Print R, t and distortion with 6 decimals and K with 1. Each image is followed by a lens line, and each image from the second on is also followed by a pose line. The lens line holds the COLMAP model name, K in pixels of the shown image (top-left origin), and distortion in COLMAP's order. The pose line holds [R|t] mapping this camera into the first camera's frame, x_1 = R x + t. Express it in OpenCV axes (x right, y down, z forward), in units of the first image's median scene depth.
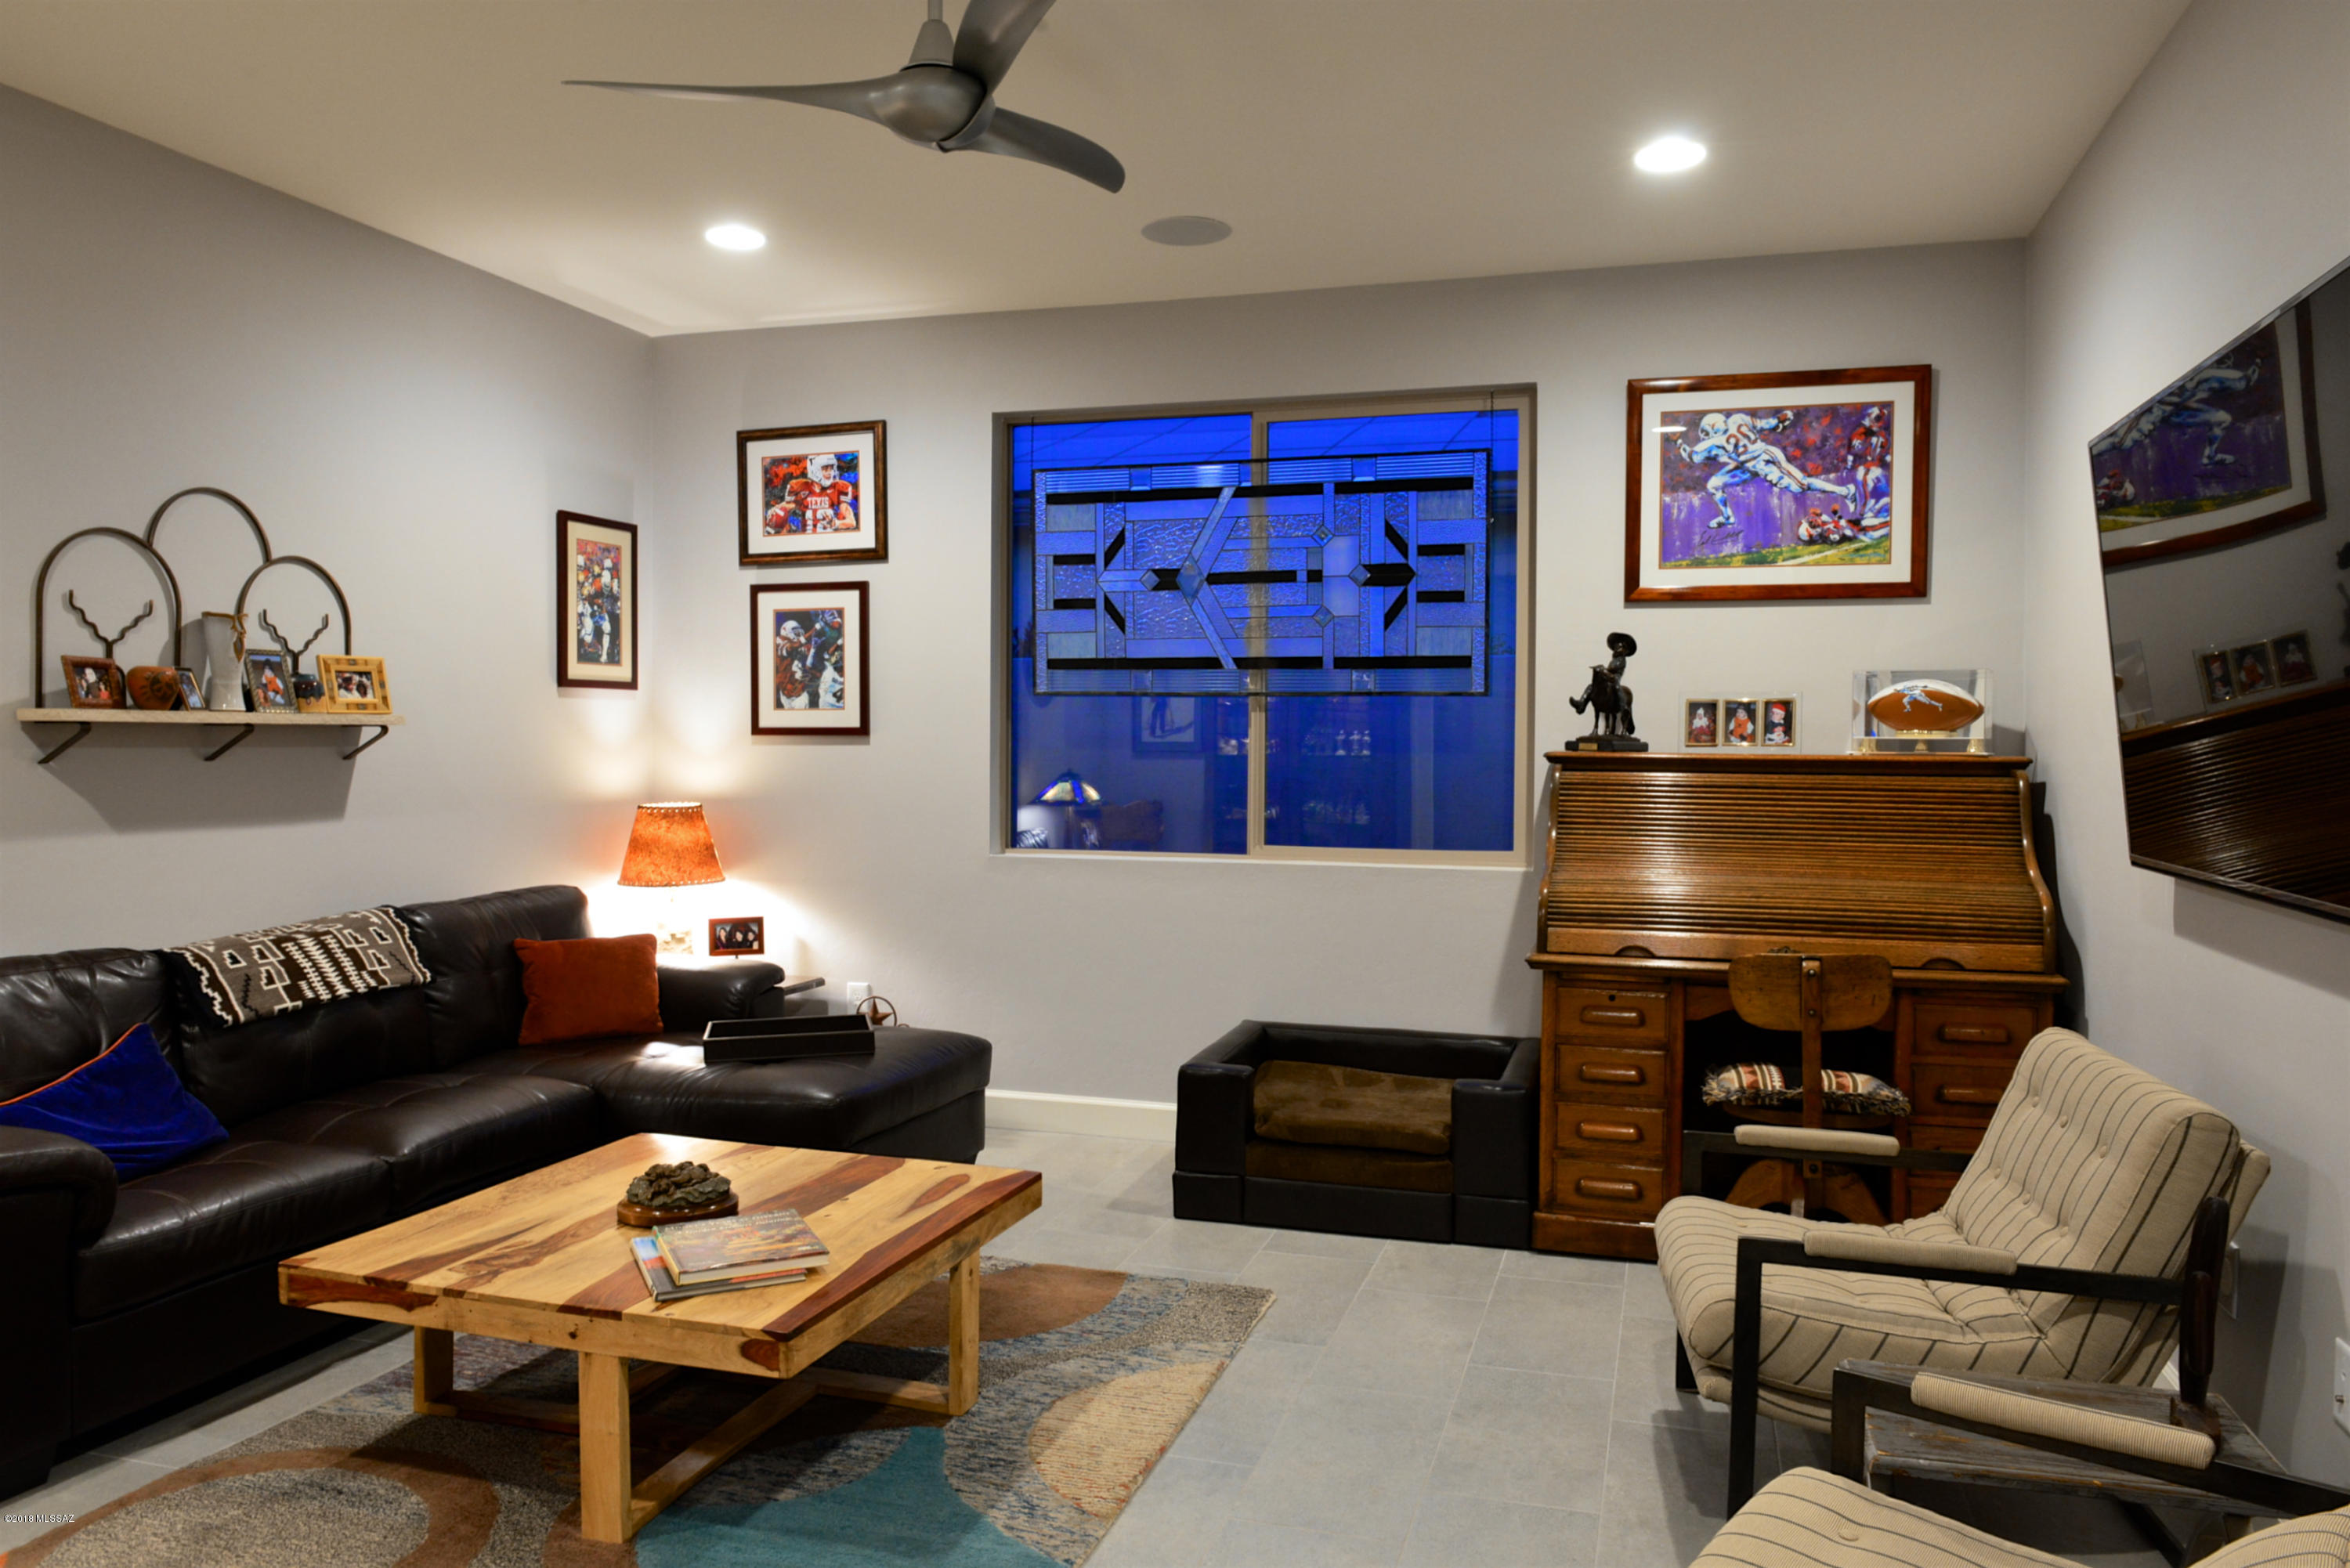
lens RADIAL K [[1647.7, 0, 1175.0], [0, 1647.7, 784.0], [0, 0, 1]] dist [-0.003532, -0.025597]
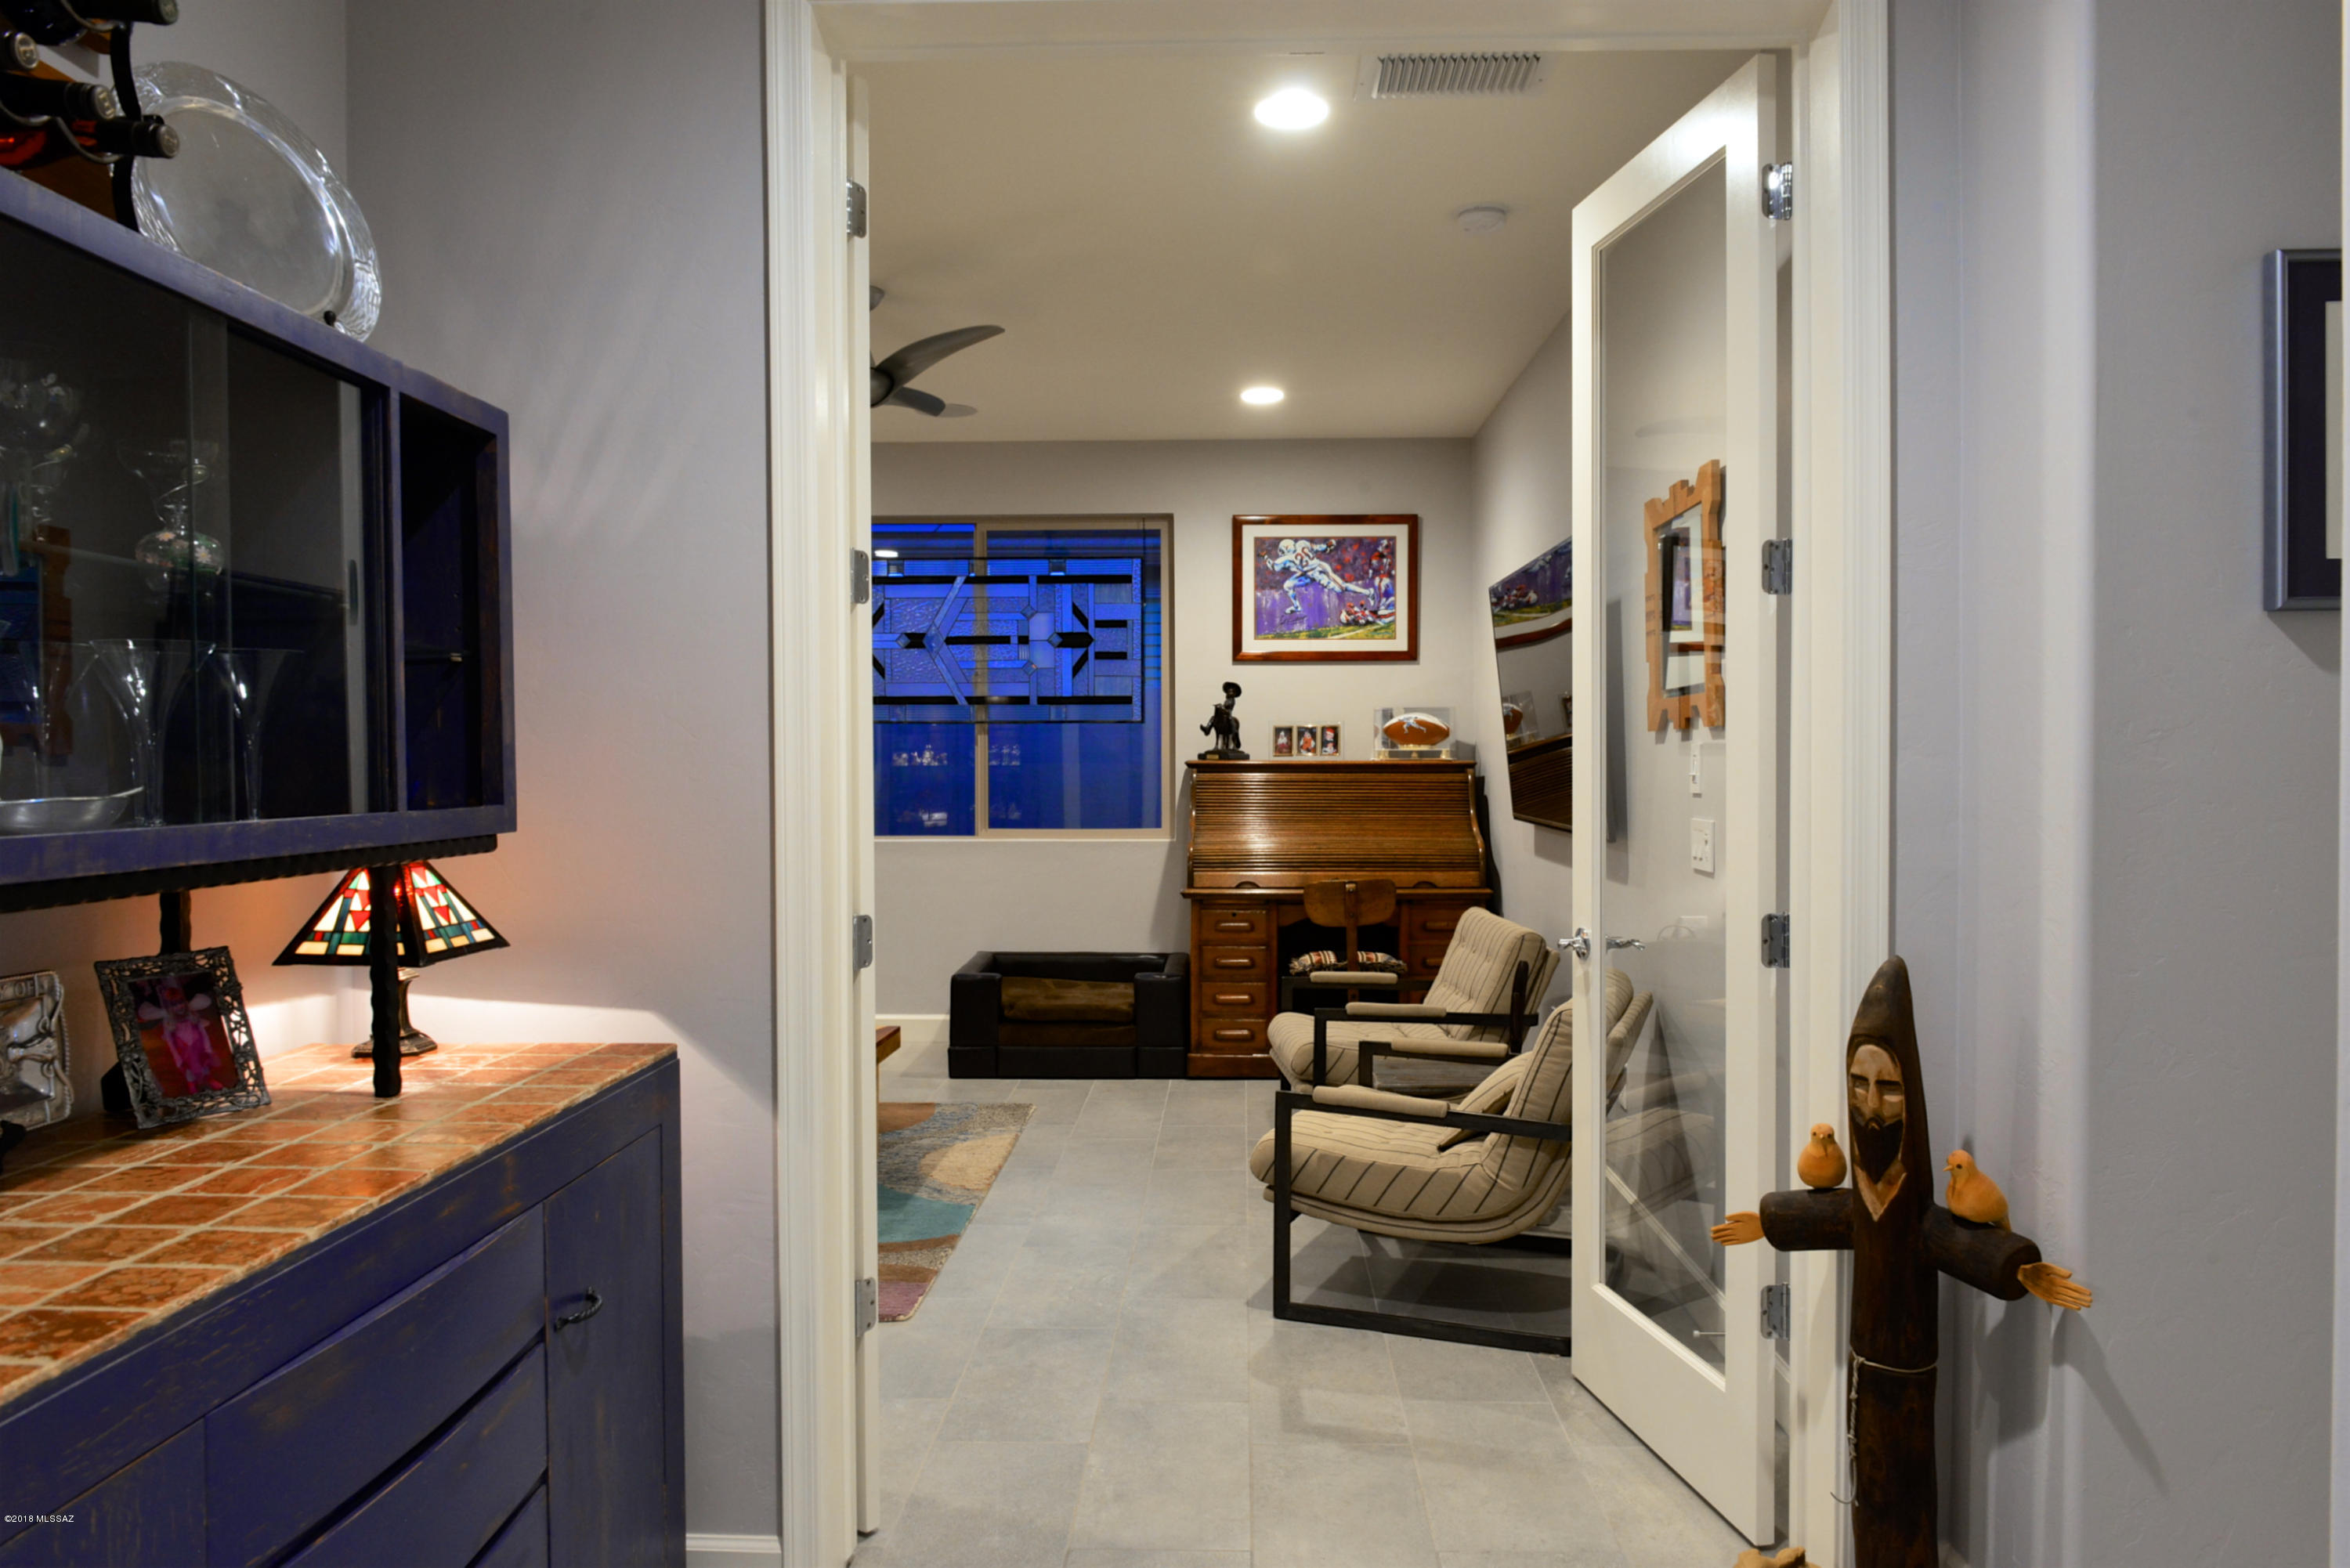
lens RADIAL K [[1647.7, 0, 1175.0], [0, 1647.7, 784.0], [0, 0, 1]] dist [-0.003532, -0.025597]
pose [[0.967149, -0.013803, 0.253837, -0.170671], [0.015489, 0.999869, -0.004644, 0.008924], [-0.253739, 0.008423, 0.967236, -0.468168]]
